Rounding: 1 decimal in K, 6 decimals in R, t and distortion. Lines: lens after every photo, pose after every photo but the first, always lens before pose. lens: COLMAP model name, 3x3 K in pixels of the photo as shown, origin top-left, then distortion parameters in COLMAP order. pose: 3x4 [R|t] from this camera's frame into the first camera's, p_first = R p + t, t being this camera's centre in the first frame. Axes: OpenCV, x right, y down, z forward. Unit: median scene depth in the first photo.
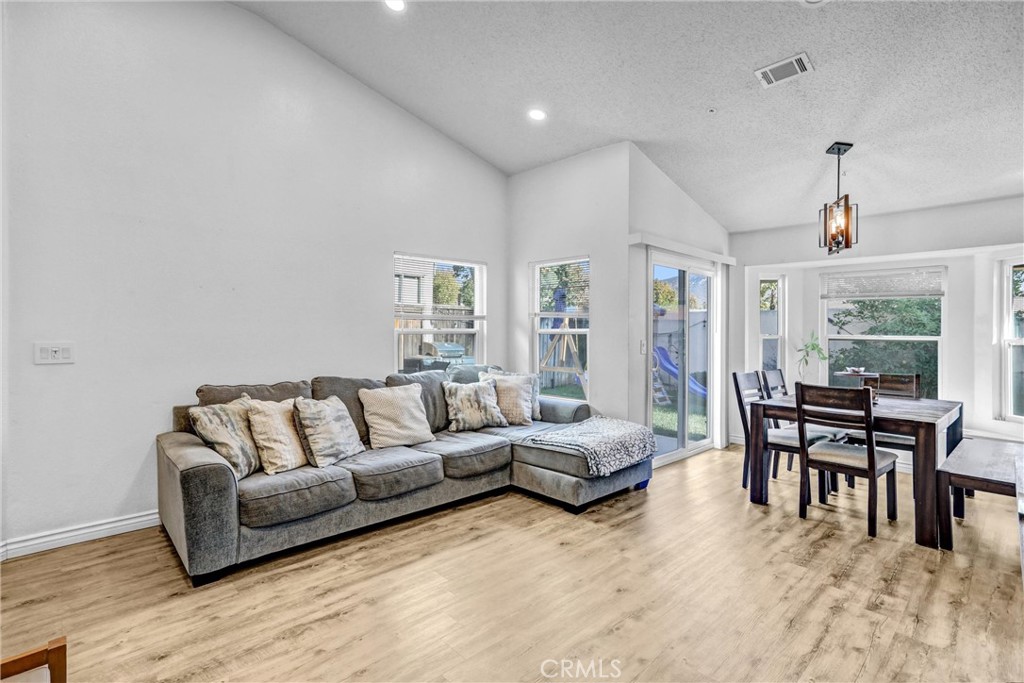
lens RADIAL K [[486.7, 0, 503.6], [0, 486.7, 337.1], [0, 0, 1]] dist [-0.006427, 0.005753]
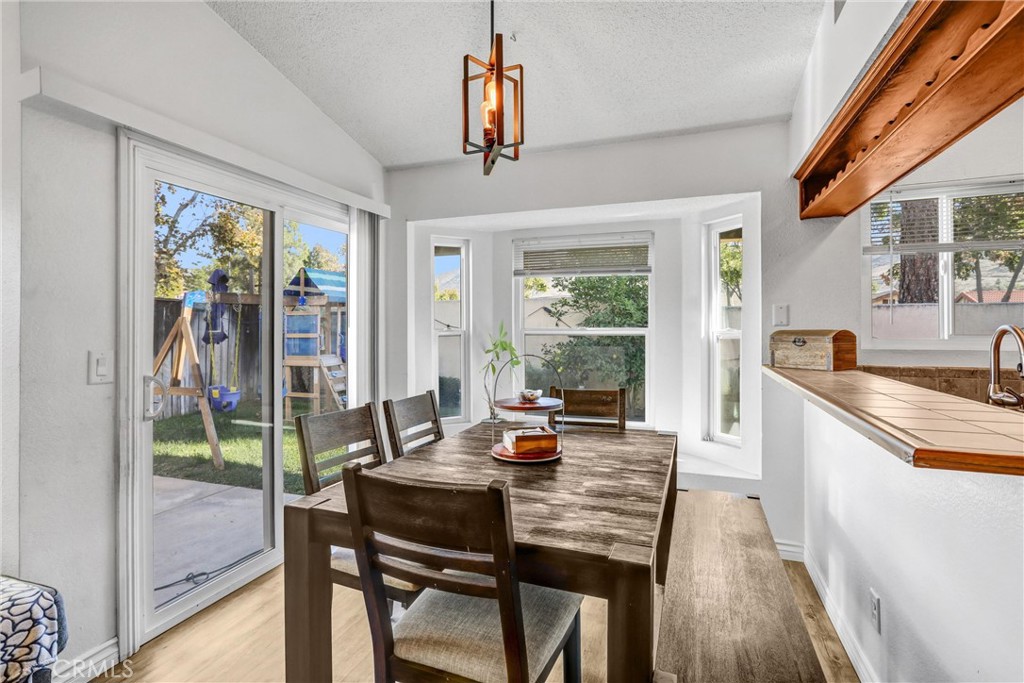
lens RADIAL K [[486.7, 0, 516.6], [0, 486.7, 332.5], [0, 0, 1]] dist [-0.006427, 0.005753]
pose [[0.888252, -0.019876, 0.458926, 0.403452], [0.018699, 0.999800, 0.007110, -0.004331], [-0.458975, 0.002266, 0.888446, 0.457289]]
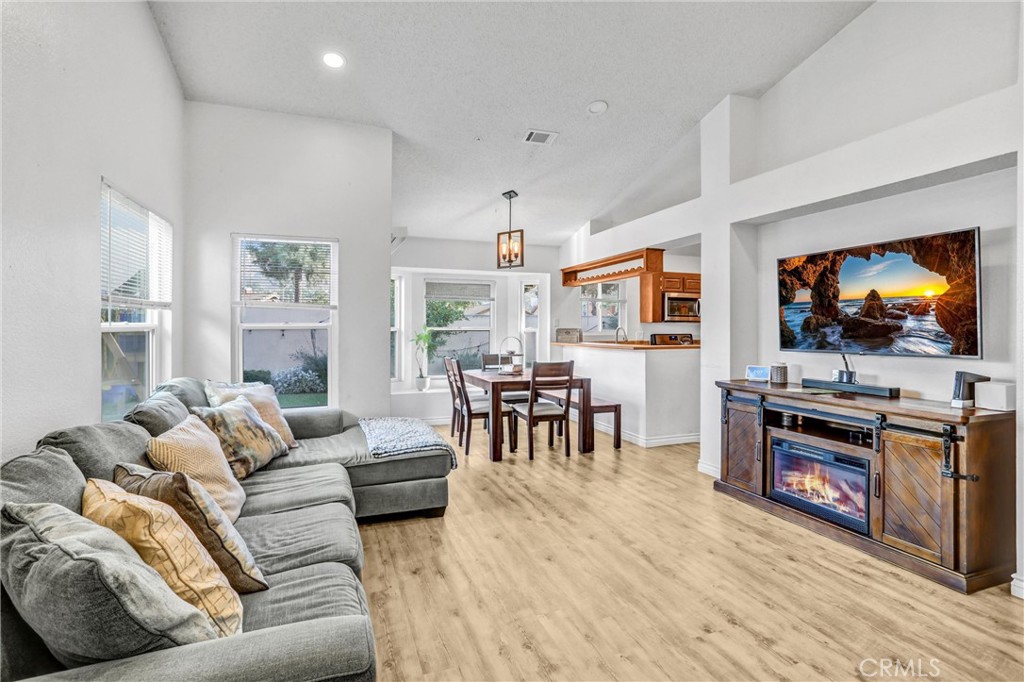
lens RADIAL K [[486.7, 0, 511.8], [0, 486.7, 330.5], [0, 0, 1]] dist [-0.006427, 0.005753]
pose [[0.402385, -0.015899, 0.915332, -0.506251], [0.011400, 0.999859, 0.012355, -0.010558], [-0.915399, 0.005464, 0.402510, 0.363802]]
